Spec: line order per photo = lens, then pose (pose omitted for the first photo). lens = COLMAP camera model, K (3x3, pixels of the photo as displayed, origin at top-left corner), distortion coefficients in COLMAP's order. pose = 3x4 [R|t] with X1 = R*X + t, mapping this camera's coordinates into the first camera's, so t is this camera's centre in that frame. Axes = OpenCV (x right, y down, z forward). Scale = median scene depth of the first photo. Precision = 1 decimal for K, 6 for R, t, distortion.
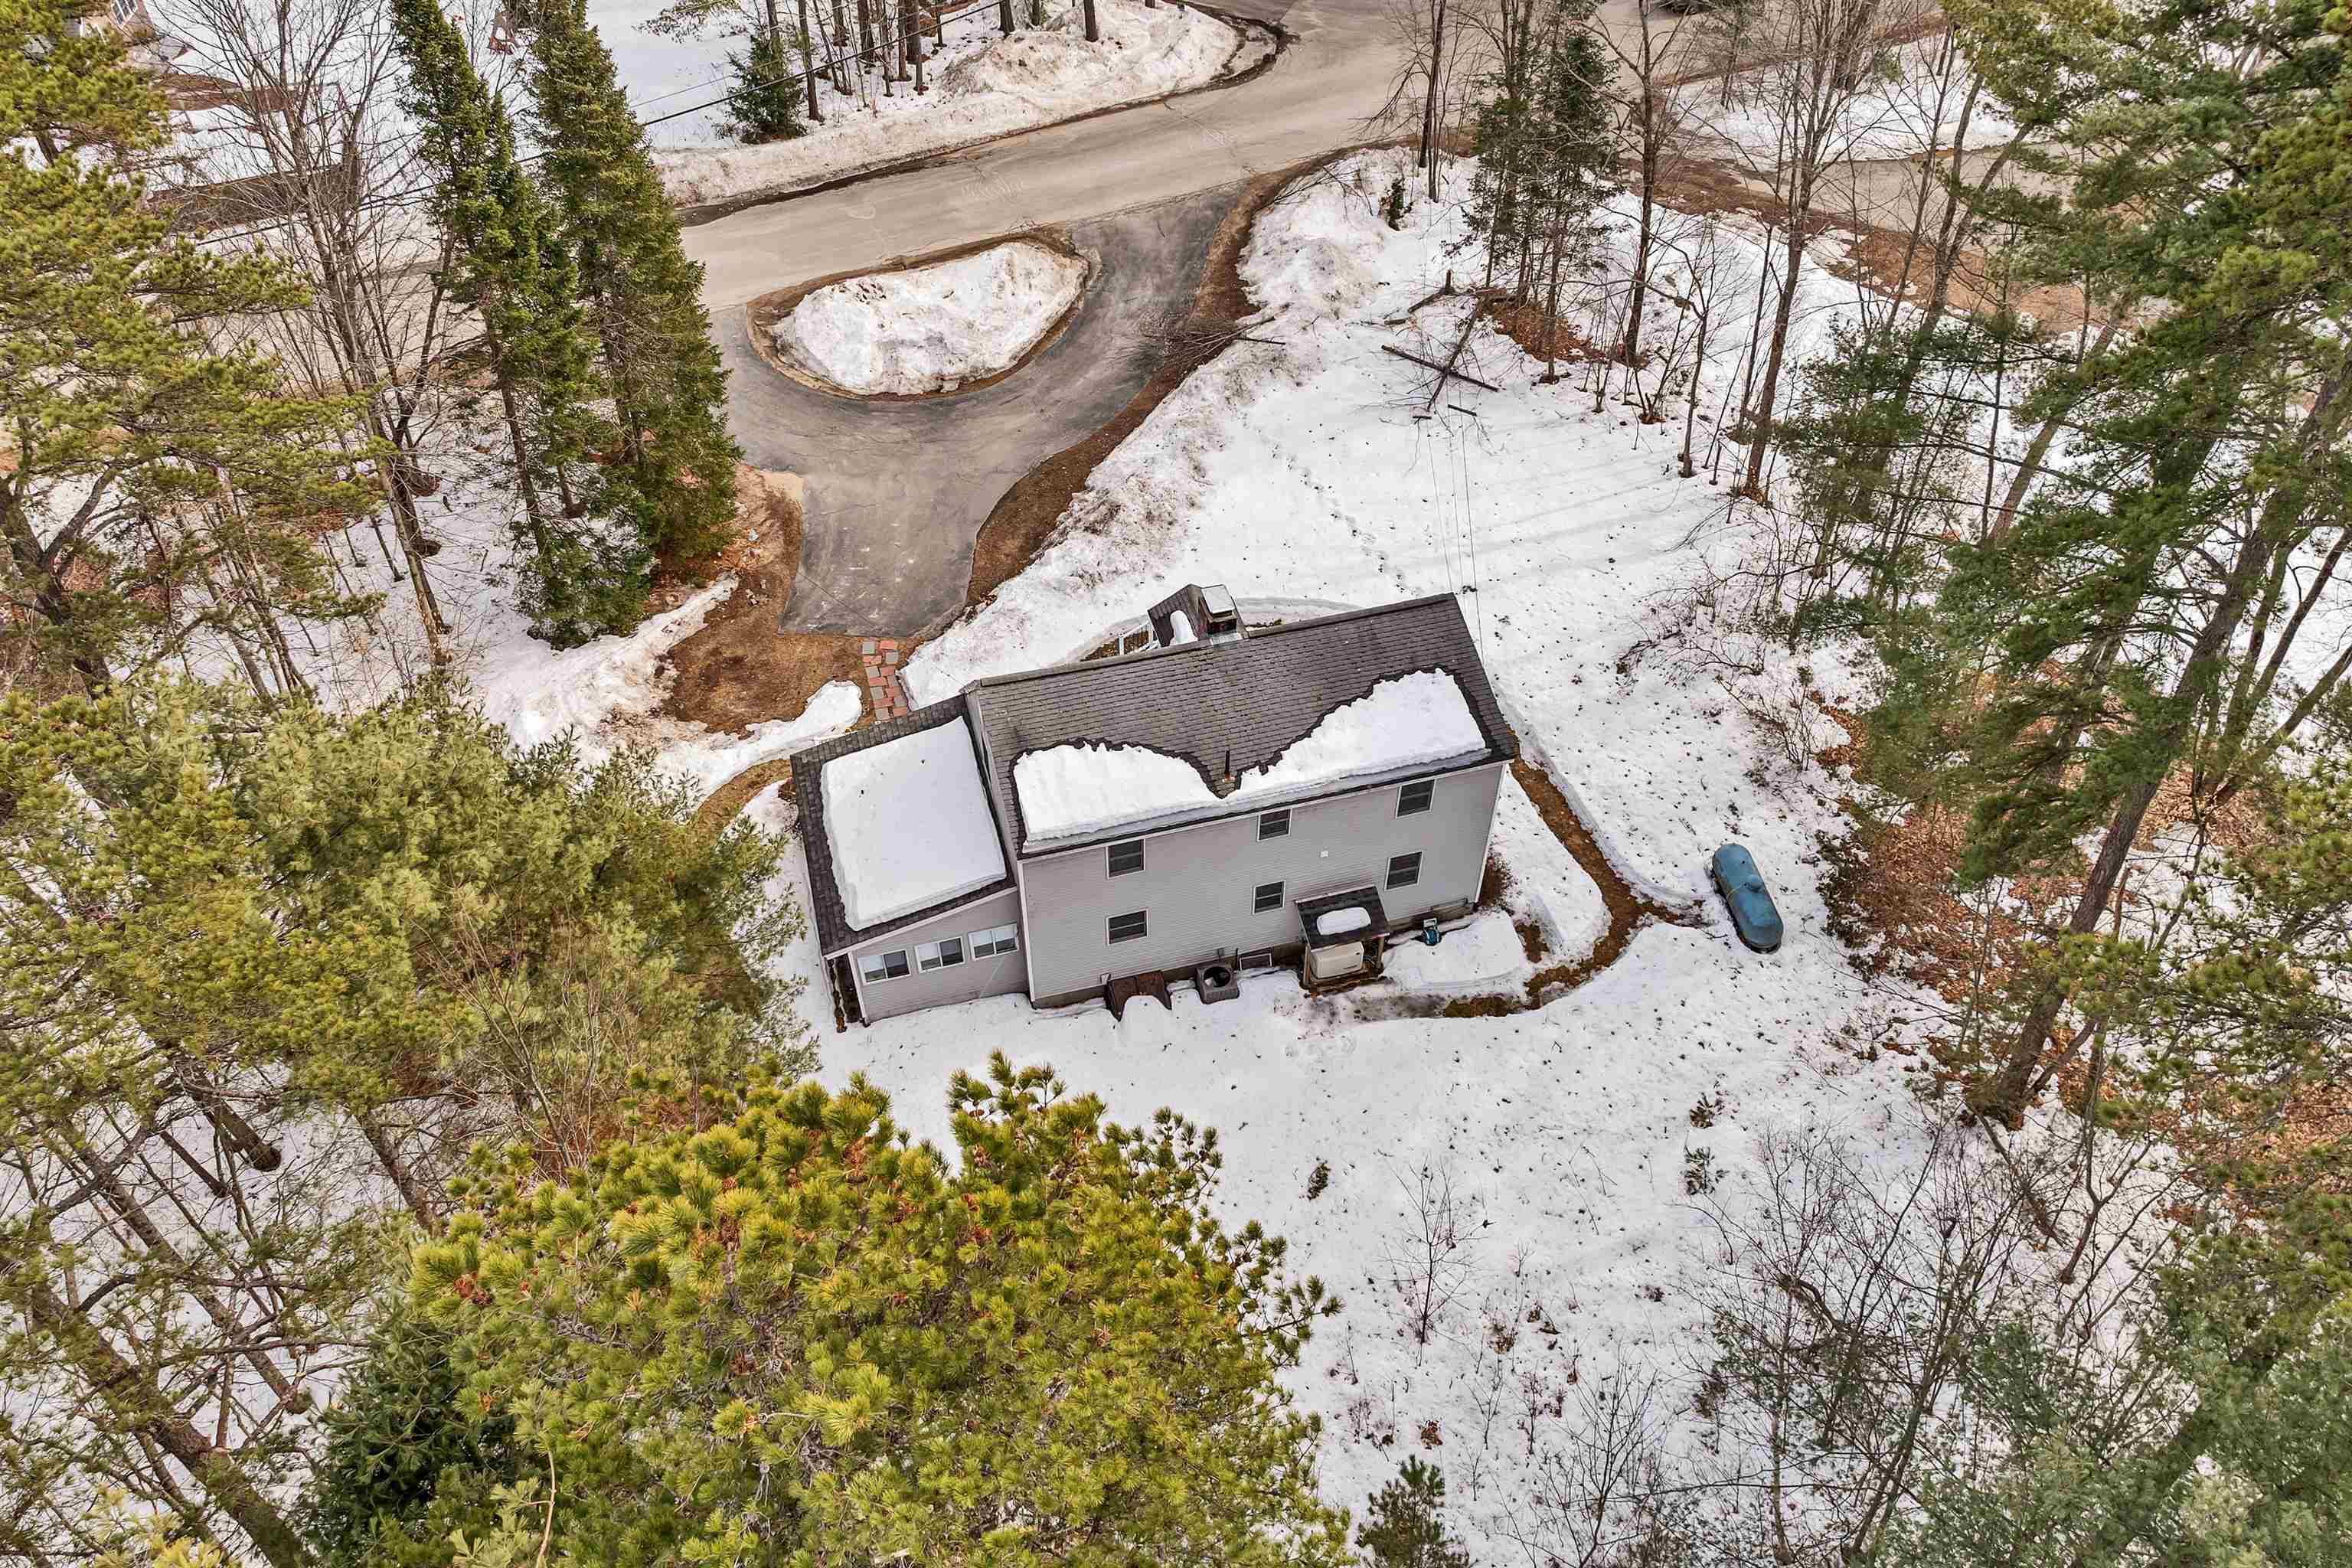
lens RADIAL K [[1675.5, 0, 1176.0], [0, 1675.5, 784.0], [0, 0, 1]] dist [-0.004169, -0.083101]
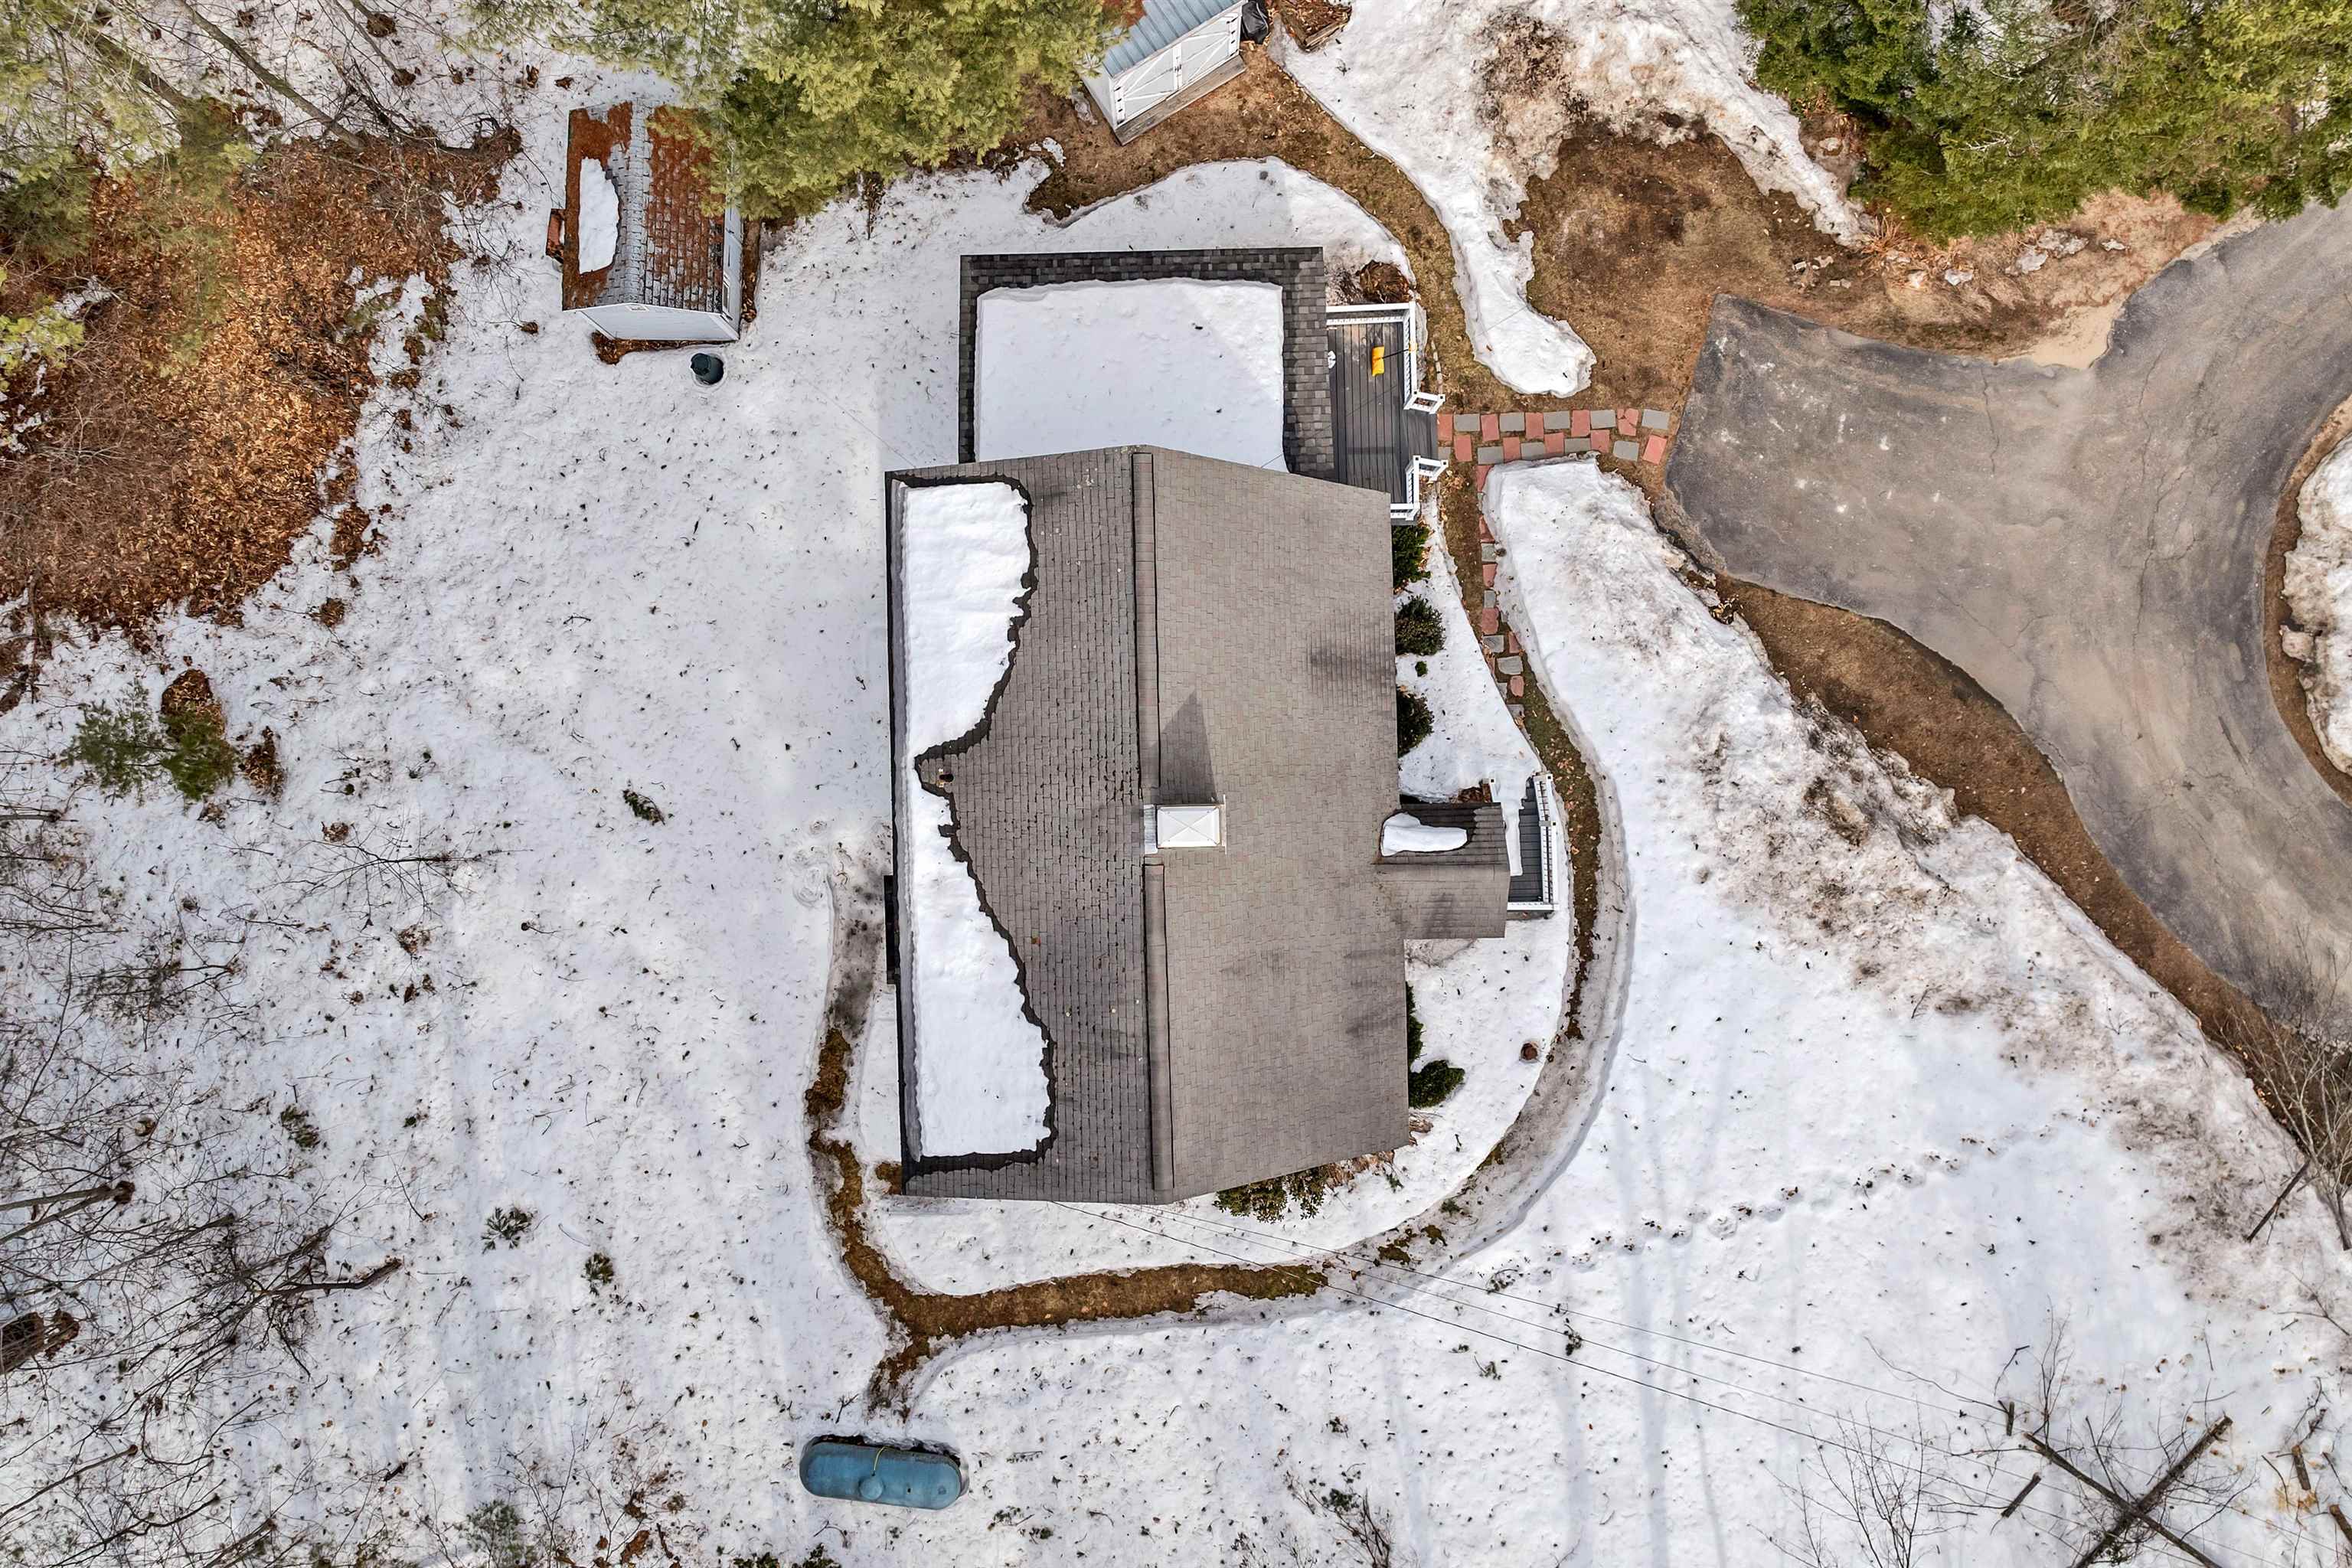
lens RADIAL K [[1686.8, 0, 1178.0], [0, 1686.8, 779.0], [0, 0, 1]] dist [-0.033709, -0.005558]
pose [[-0.240742, 0.970228, -0.026473, 0.020106], [-0.713648, -0.158459, 0.682347, -0.430232], [0.657838, 0.183163, 0.730549, 0.412686]]
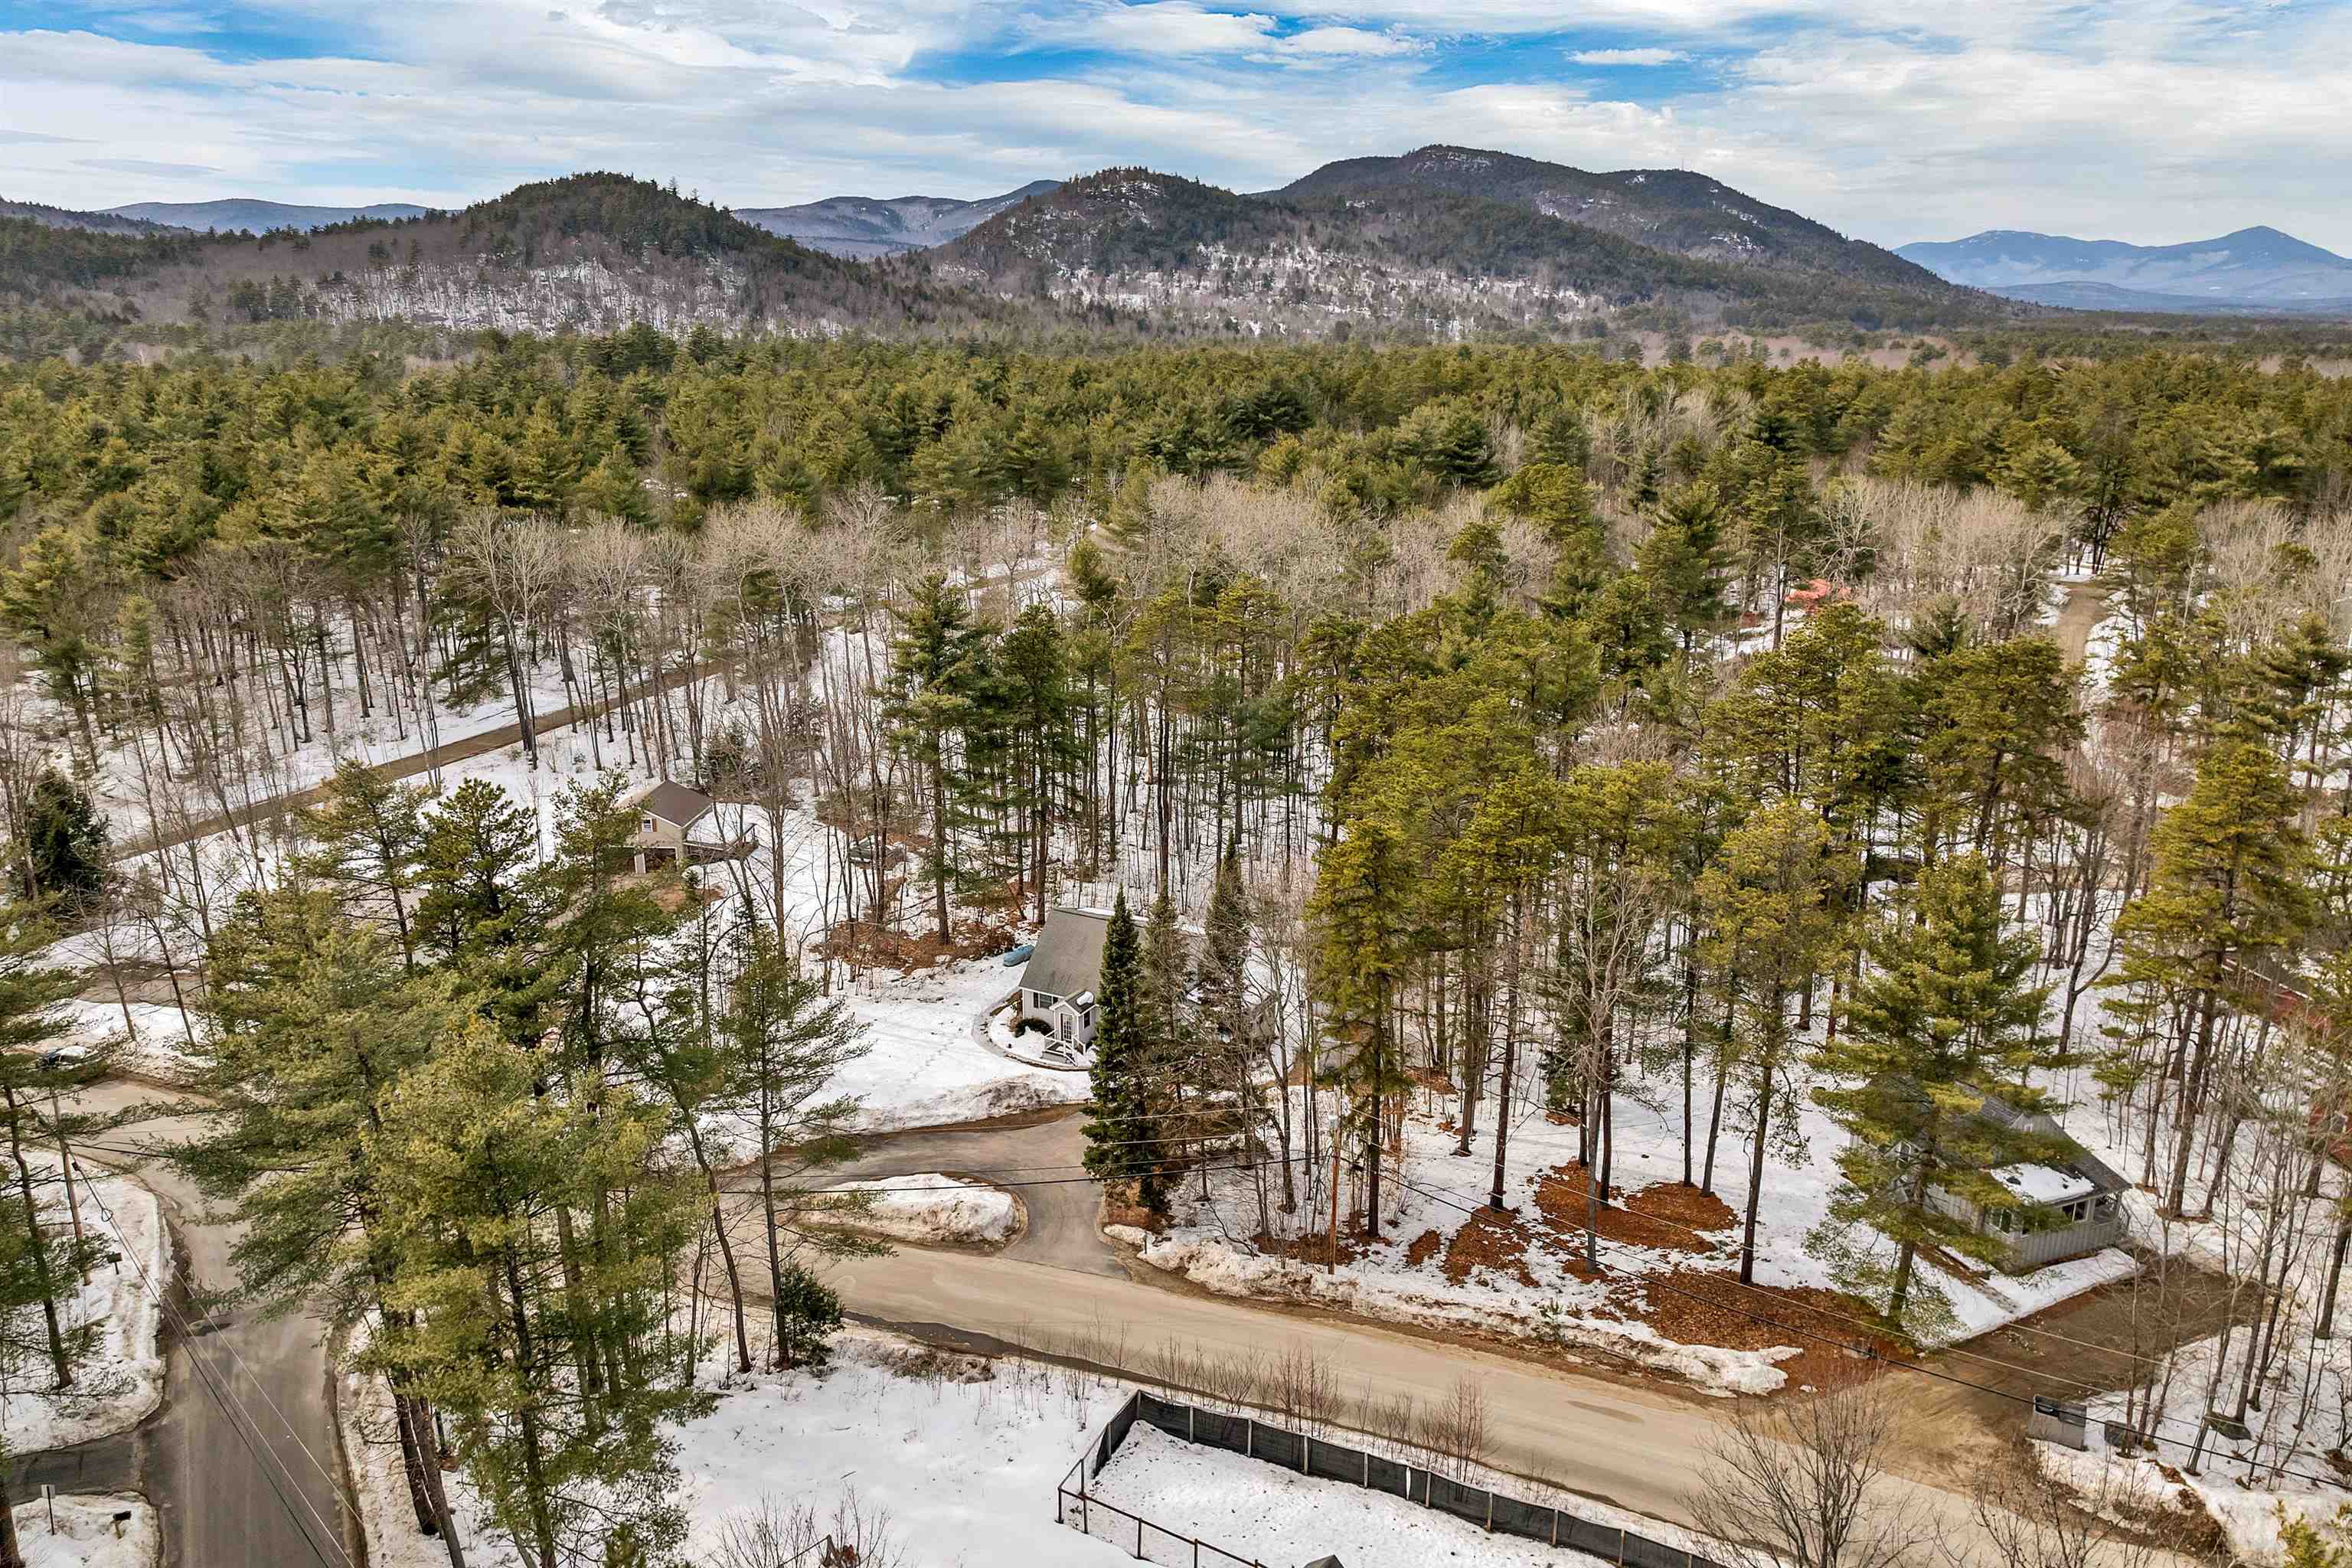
lens RADIAL K [[1675.0, 0, 1169.2], [0, 1675.0, 832.0], [0, 0, 1]] dist [-0.040966, 0.001746]
pose [[-0.715456, -0.214208, 0.665010, -1.524116], [0.510950, 0.488754, 0.707142, -1.723320], [-0.476501, 0.845716, -0.240232, 1.210536]]
